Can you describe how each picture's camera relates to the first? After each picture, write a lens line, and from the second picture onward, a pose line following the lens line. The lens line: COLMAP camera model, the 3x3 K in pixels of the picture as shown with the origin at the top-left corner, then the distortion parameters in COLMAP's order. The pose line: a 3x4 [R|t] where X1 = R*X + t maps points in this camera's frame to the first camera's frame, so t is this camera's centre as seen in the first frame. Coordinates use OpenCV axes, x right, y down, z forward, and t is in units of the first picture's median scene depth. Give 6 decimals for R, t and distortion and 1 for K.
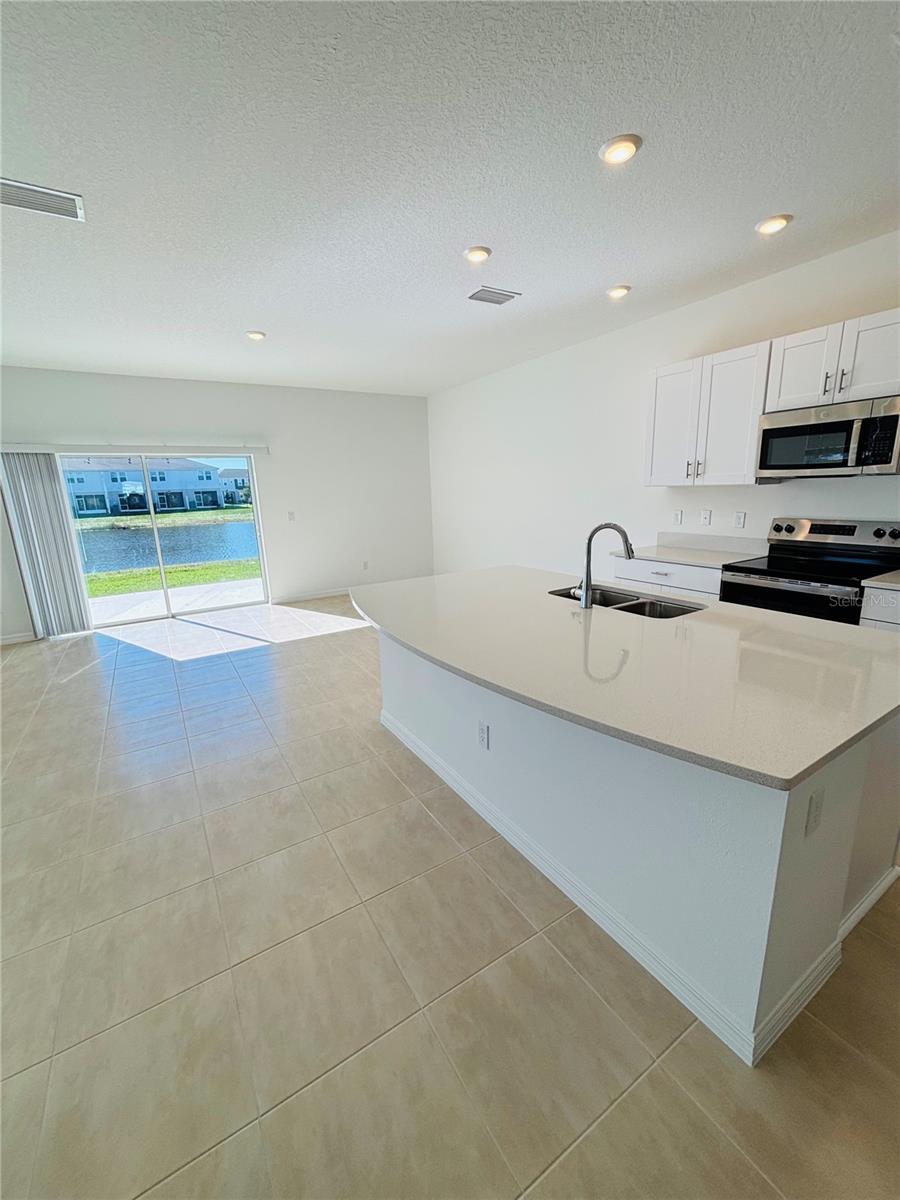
lens RADIAL K [[486.7, 0, 456.9], [0, 486.7, 600.3], [0, 0, 1]] dist [-0.000662, 0.000015]
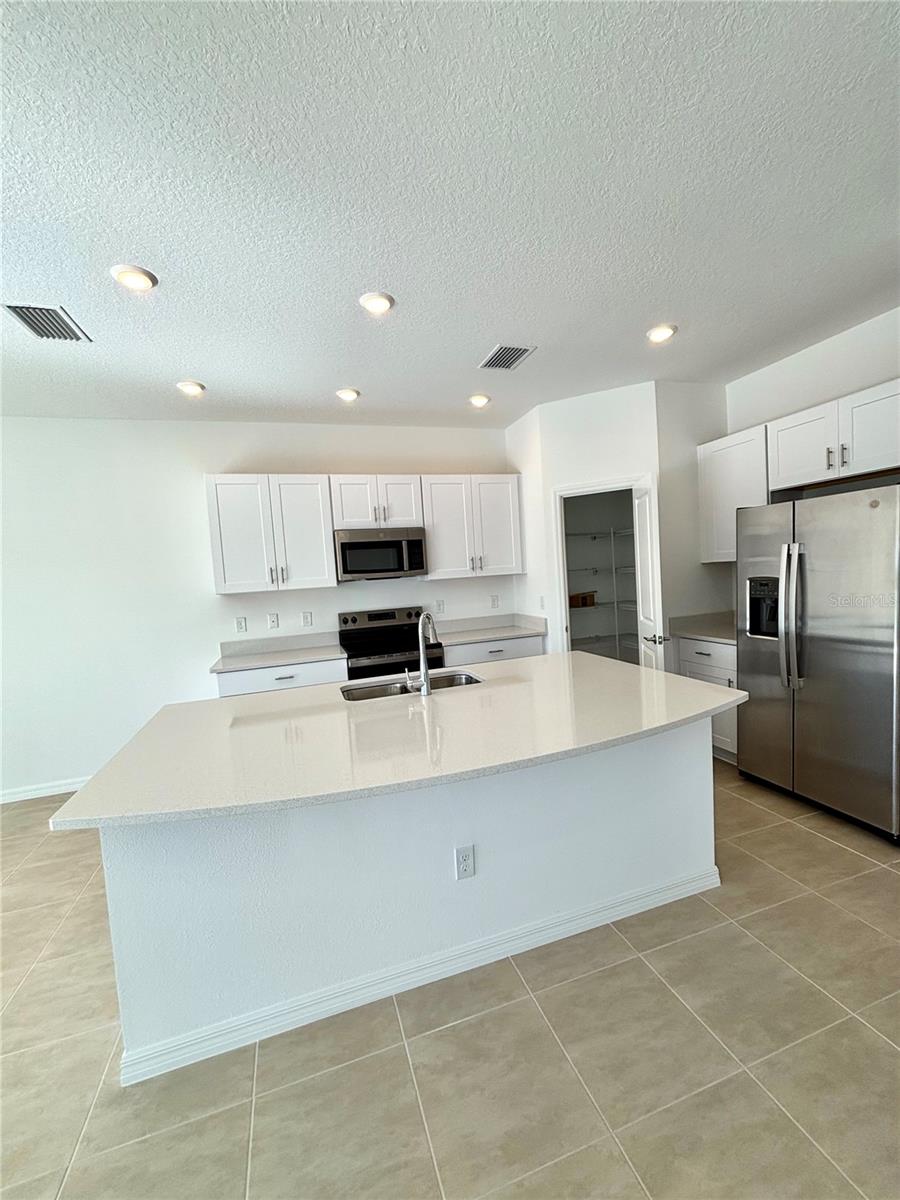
lens RADIAL K [[486.7, 0, 455.7], [0, 486.7, 605.8], [0, 0, 1]] dist [-0.000662, 0.000015]
pose [[0.248900, -0.055195, 0.966955, -0.530366], [0.276531, 0.960866, -0.016333, -0.101788], [-0.928213, 0.271458, 0.254422, 0.485262]]
